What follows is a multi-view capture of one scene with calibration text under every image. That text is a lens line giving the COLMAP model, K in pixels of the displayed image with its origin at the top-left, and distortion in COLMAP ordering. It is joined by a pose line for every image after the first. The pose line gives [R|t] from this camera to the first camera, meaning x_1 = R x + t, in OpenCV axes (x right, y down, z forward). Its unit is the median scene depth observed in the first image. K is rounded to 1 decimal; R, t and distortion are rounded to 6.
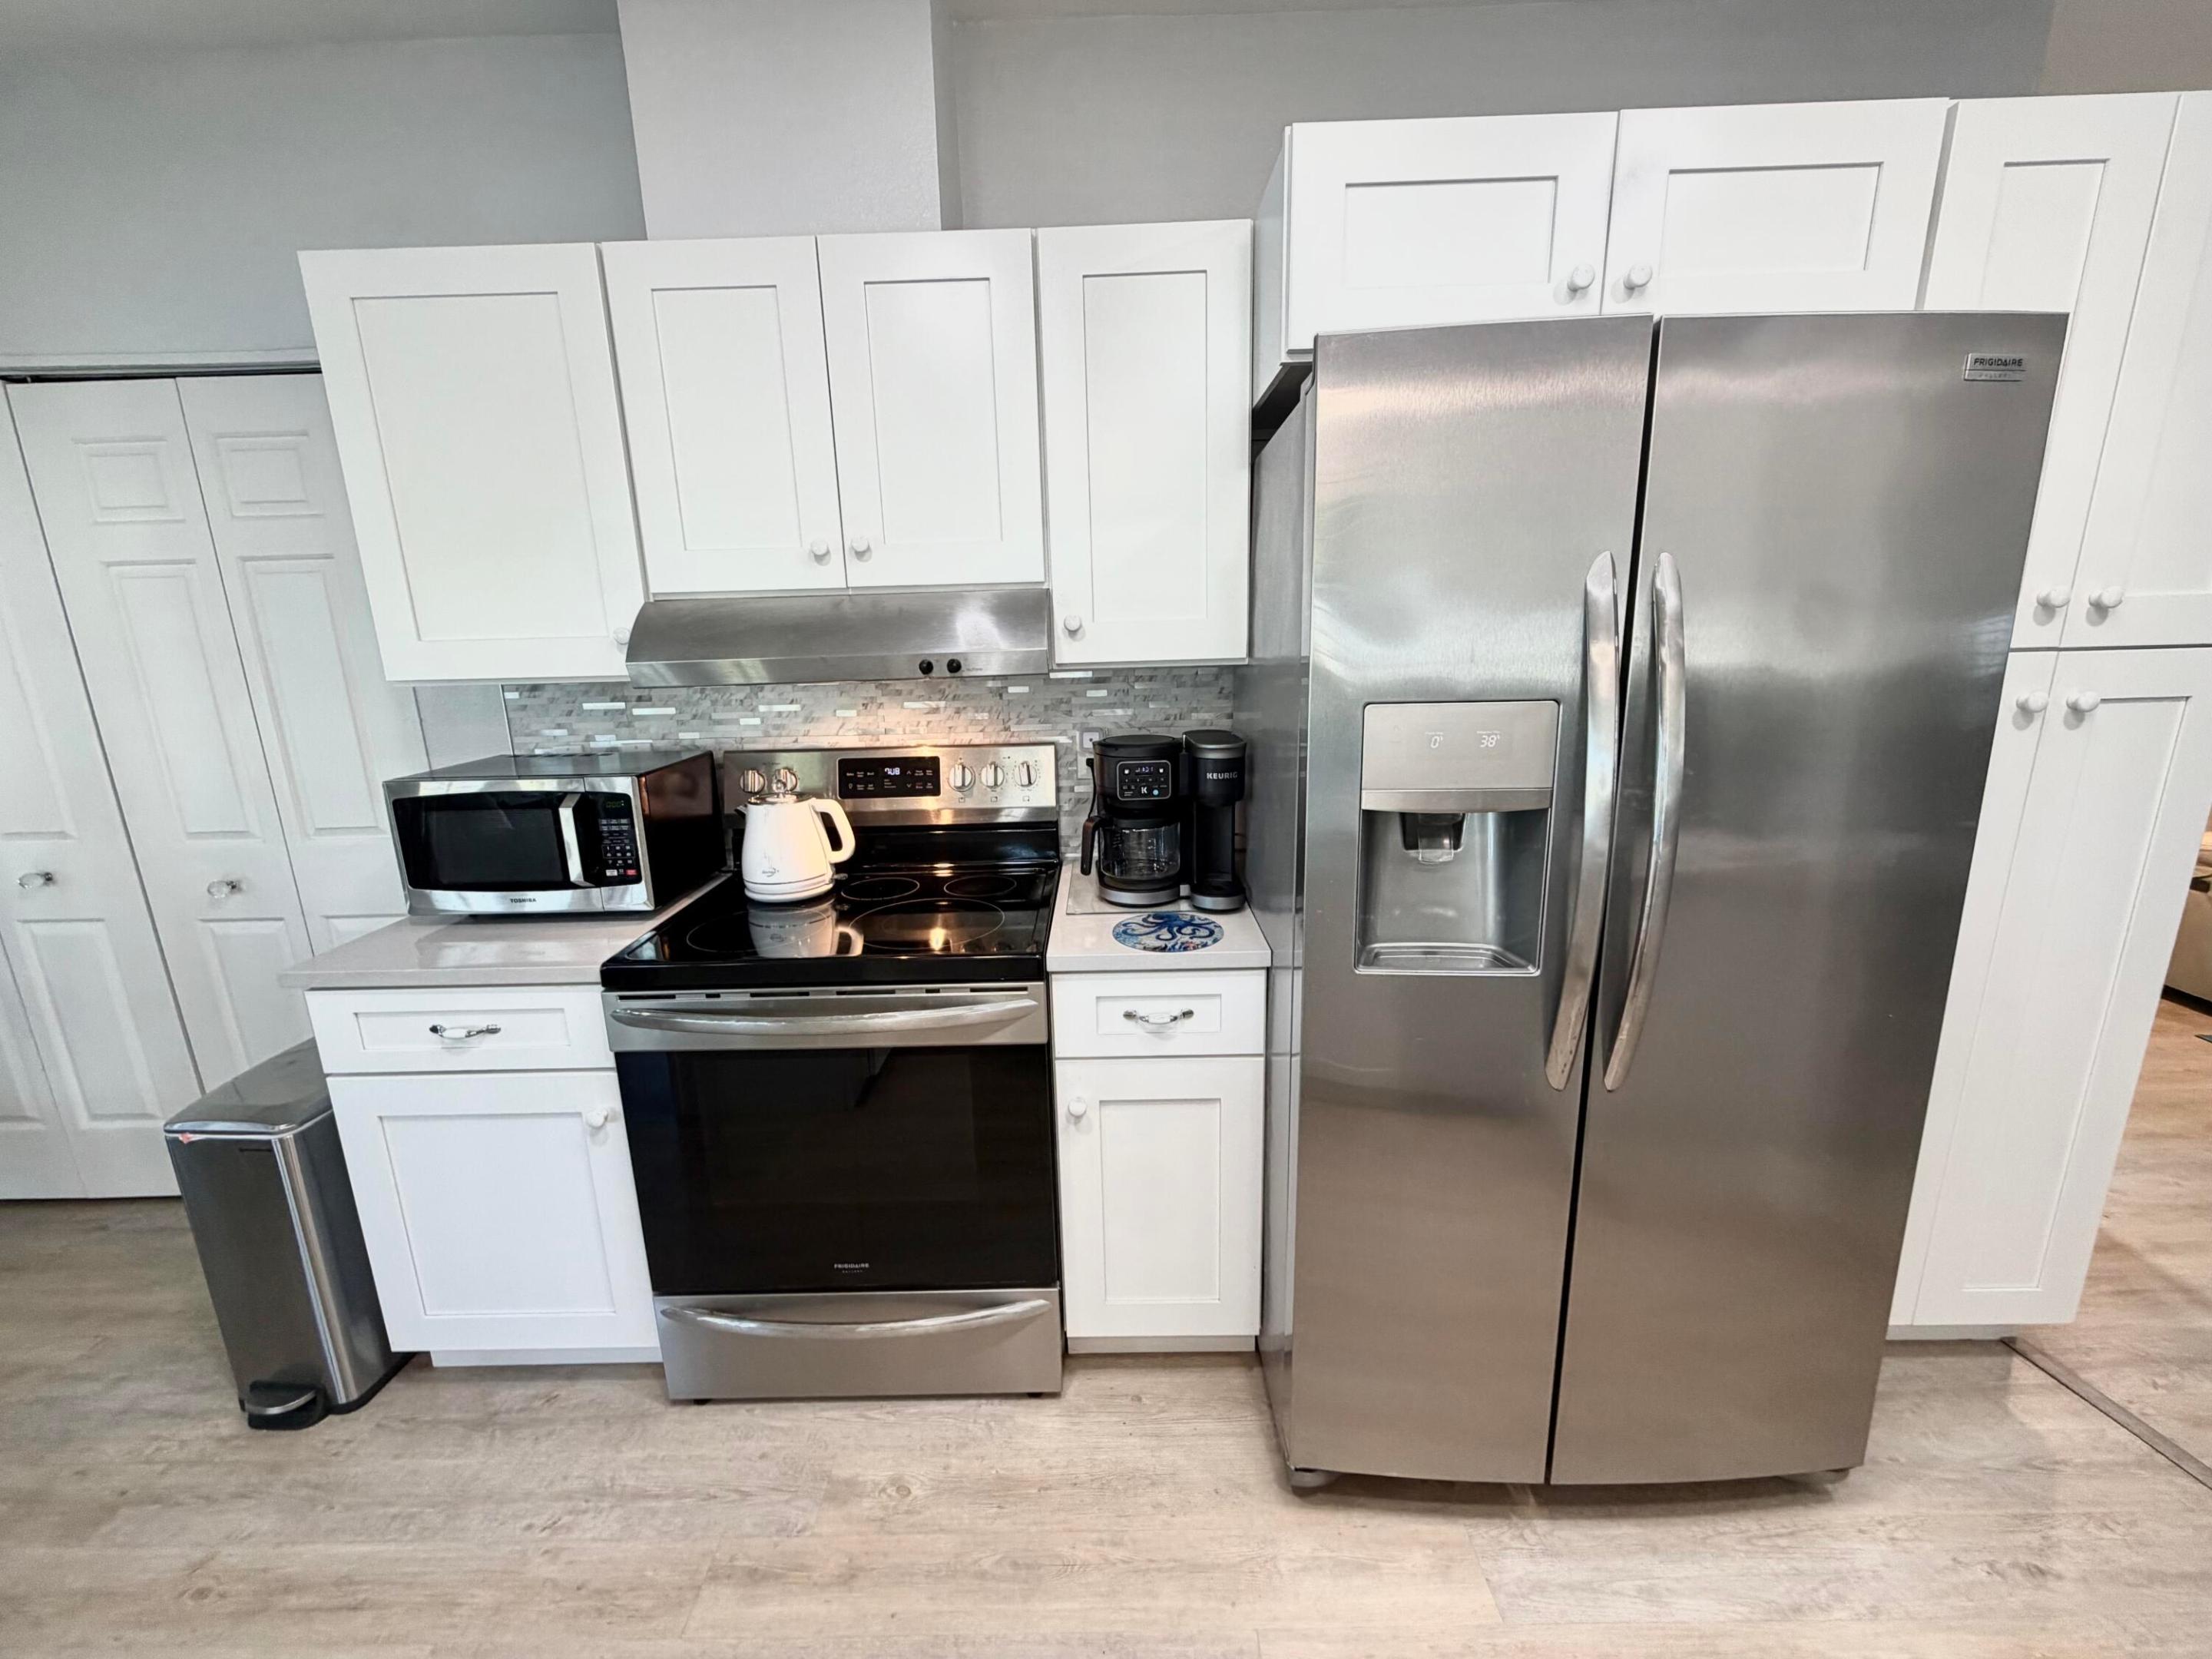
lens RADIAL K [[881.3, 0, 1097.9], [0, 881.3, 831.5], [0, 0, 1]] dist [0.000087, 0.000356]
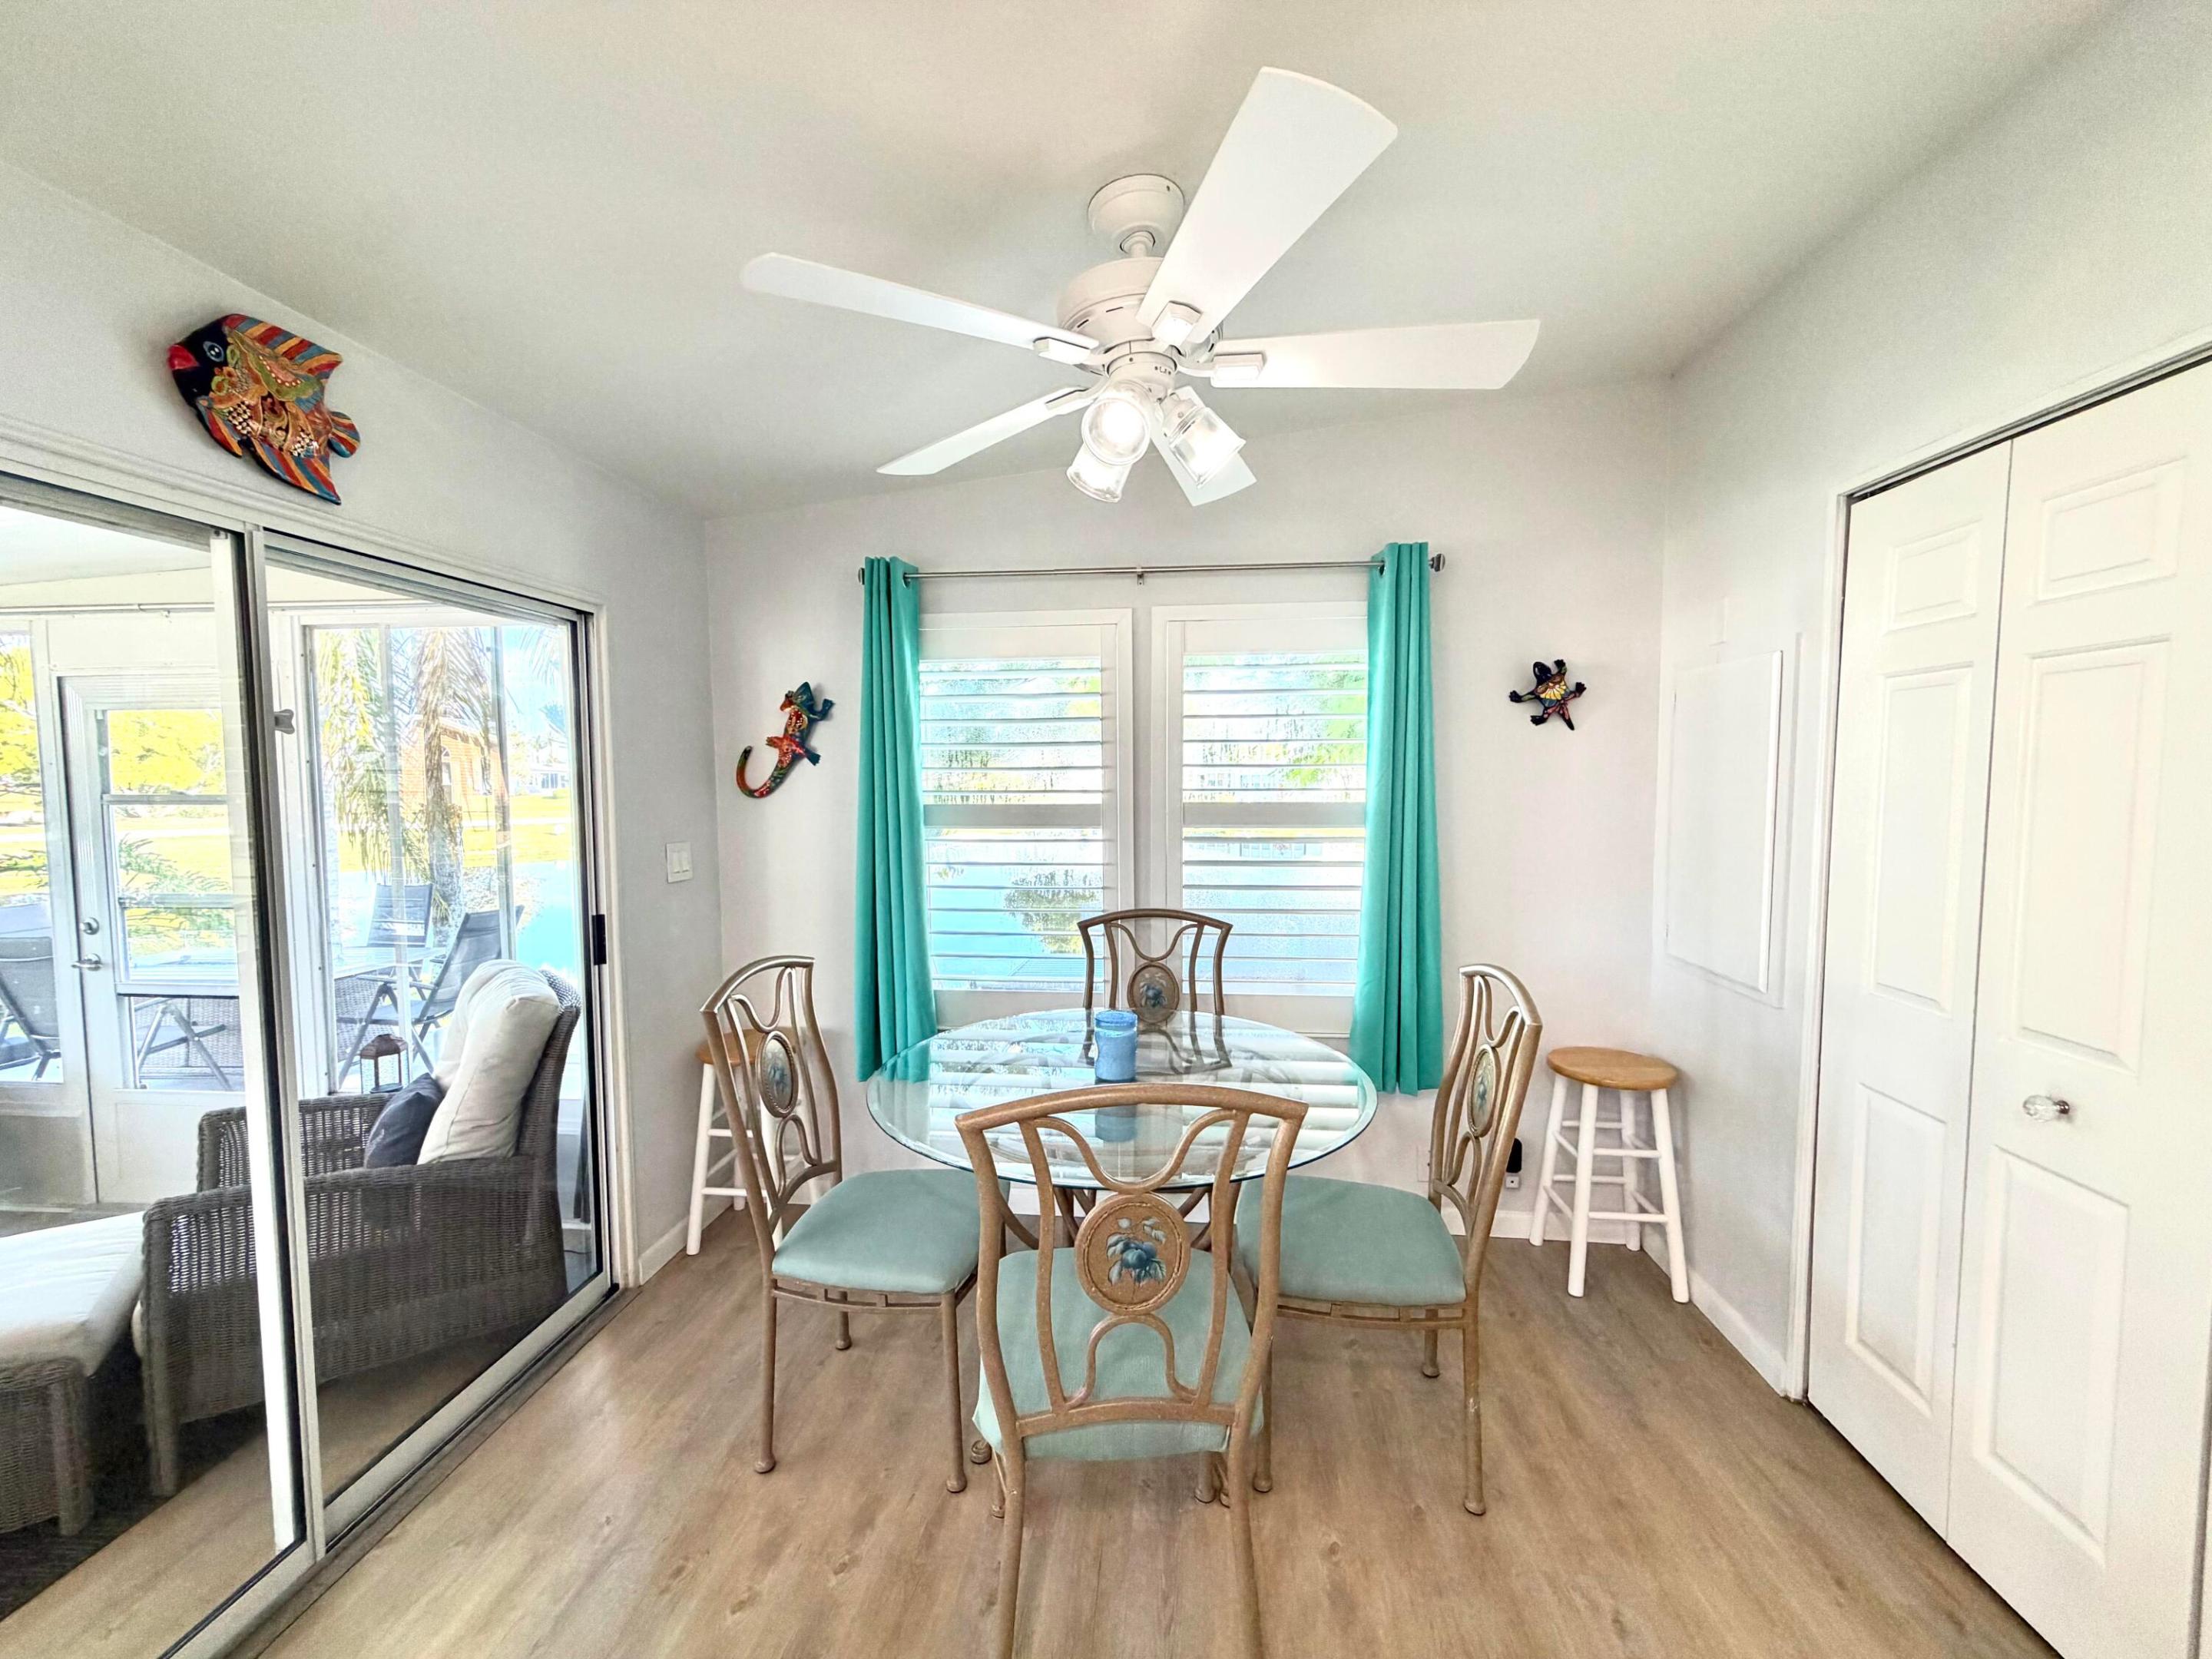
lens RADIAL K [[881.3, 0, 1097.9], [0, 881.3, 831.5], [0, 0, 1]] dist [0.000087, 0.000356]
pose [[-0.097822, 0.088890, -0.991226, -0.616136], [-0.218806, 0.969711, 0.108554, -0.079761], [0.970853, 0.227505, -0.075409, 0.383654]]
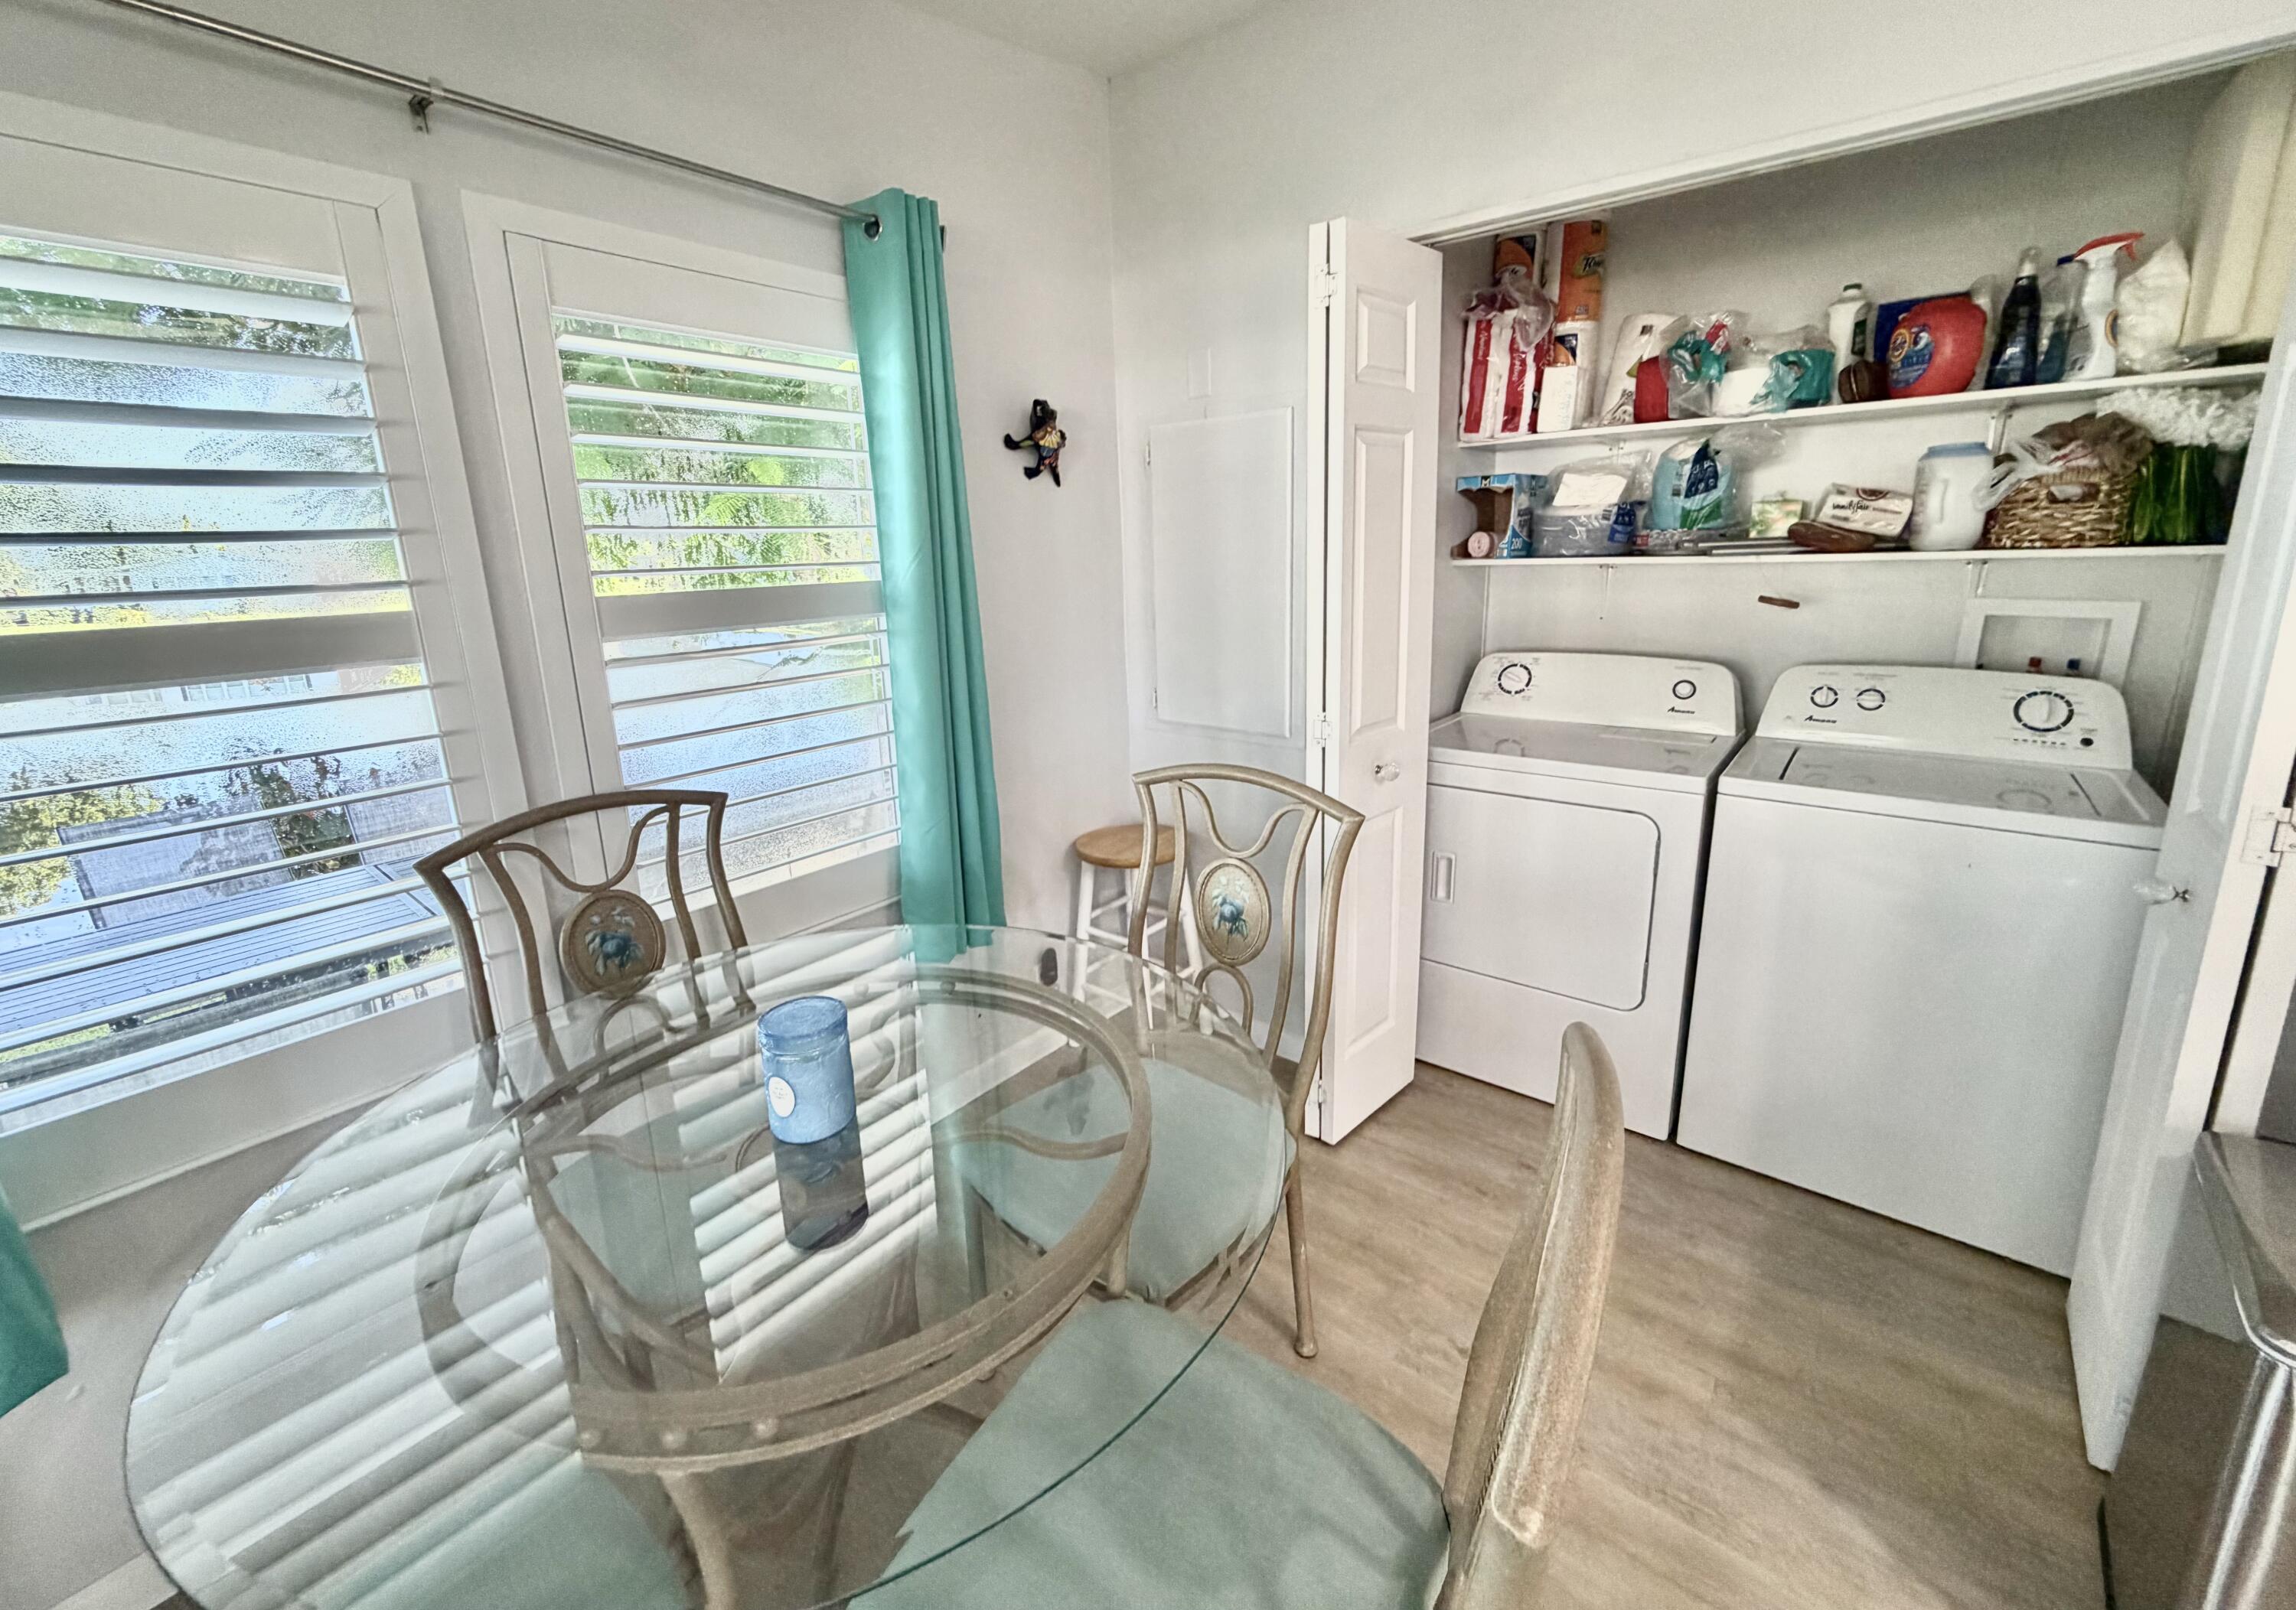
lens RADIAL K [[906.5, 0, 1143.6], [0, 906.5, 740.8], [0, 0, 1]] dist [0.000122, 0.000055]
pose [[0.781806, 0.139484, -0.607720, -1.244067], [-0.134361, 0.989446, 0.054248, 0.030316], [0.608873, 0.039243, 0.792297, 0.013450]]
